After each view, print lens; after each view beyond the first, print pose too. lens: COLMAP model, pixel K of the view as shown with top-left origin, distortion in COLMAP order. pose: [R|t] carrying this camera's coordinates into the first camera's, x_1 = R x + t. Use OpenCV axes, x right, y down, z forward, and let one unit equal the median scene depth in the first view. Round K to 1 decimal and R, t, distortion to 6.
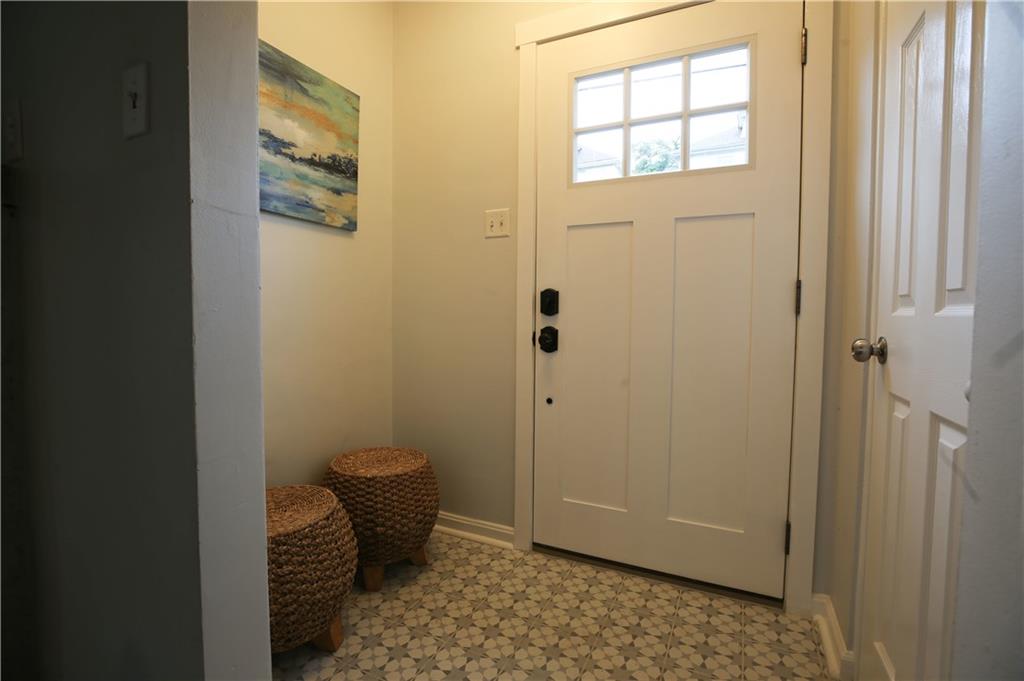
lens RADIAL K [[472.5, 0, 511.8], [0, 472.5, 332.8], [0, 0, 1]] dist [-0.053991, 0.020041]
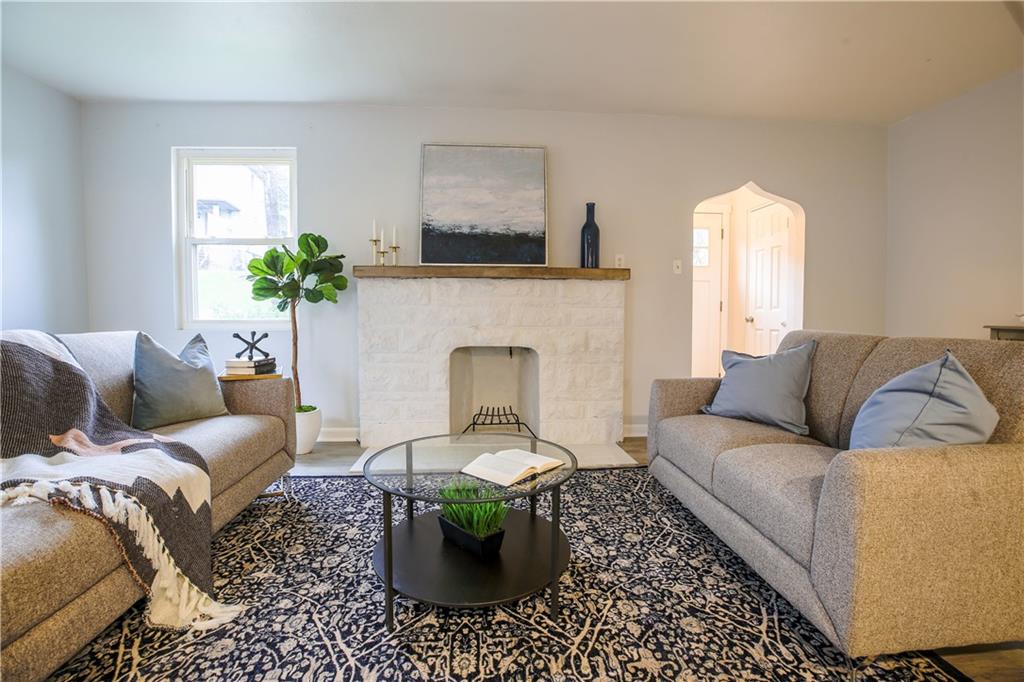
lens RADIAL K [[472.5, 0, 511.8], [0, 472.5, 333.3], [0, 0, 1]] dist [-0.053991, 0.020041]
pose [[0.873921, -0.026506, 0.485344, -3.244267], [0.027033, 0.999617, 0.005916, 0.080273], [-0.485315, 0.007950, 0.874303, -1.687482]]
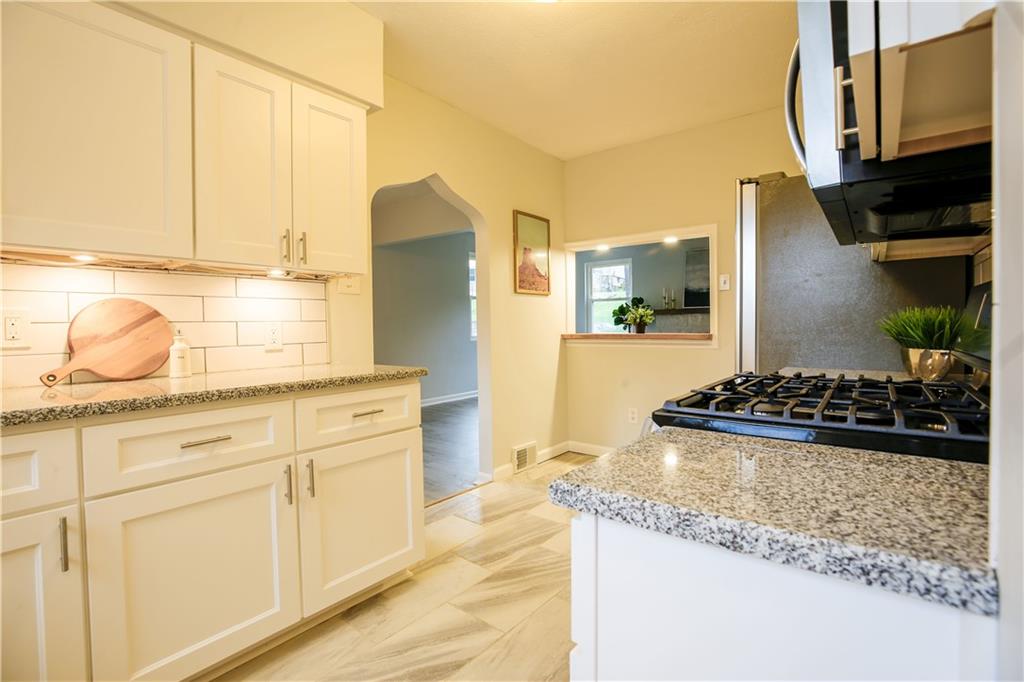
lens RADIAL K [[472.5, 0, 511.8], [0, 472.5, 333.3], [0, 0, 1]] dist [-0.053991, 0.020041]
pose [[0.974736, -0.011267, -0.223074, -3.161406], [0.005947, 0.999682, -0.024502, 0.140232], [0.223280, 0.022557, 0.974493, -5.786001]]
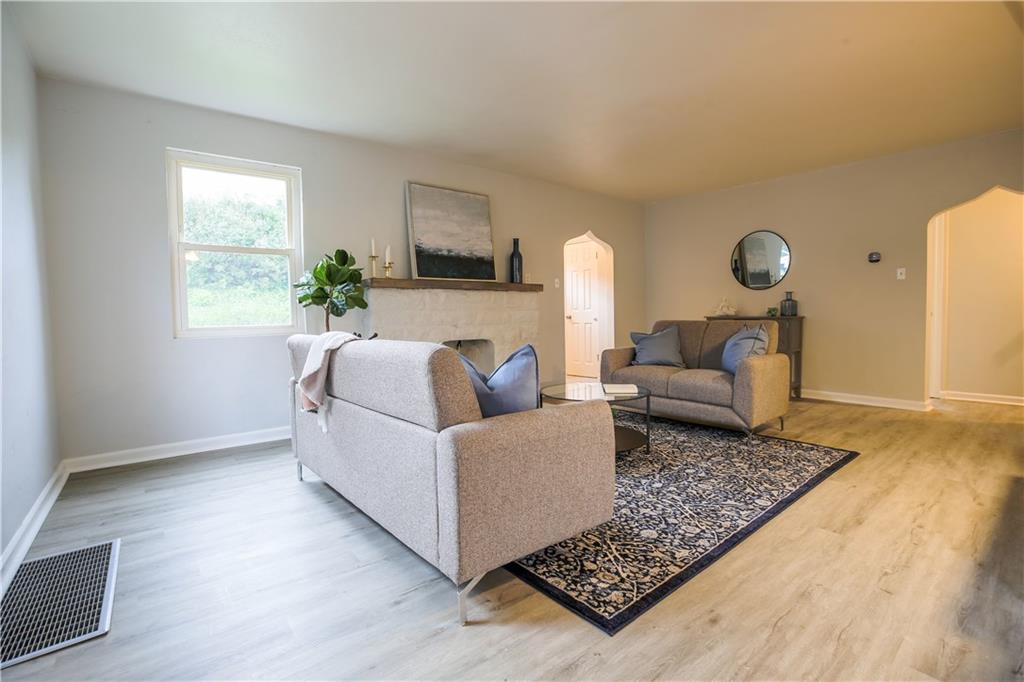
lens RADIAL K [[472.5, 0, 511.8], [0, 472.5, 333.3], [0, 0, 1]] dist [-0.053991, 0.020041]
pose [[0.434802, -0.051899, 0.899029, -5.455721], [0.061058, 0.997740, 0.028068, 0.030068], [-0.898454, 0.042689, 0.436988, -1.117162]]
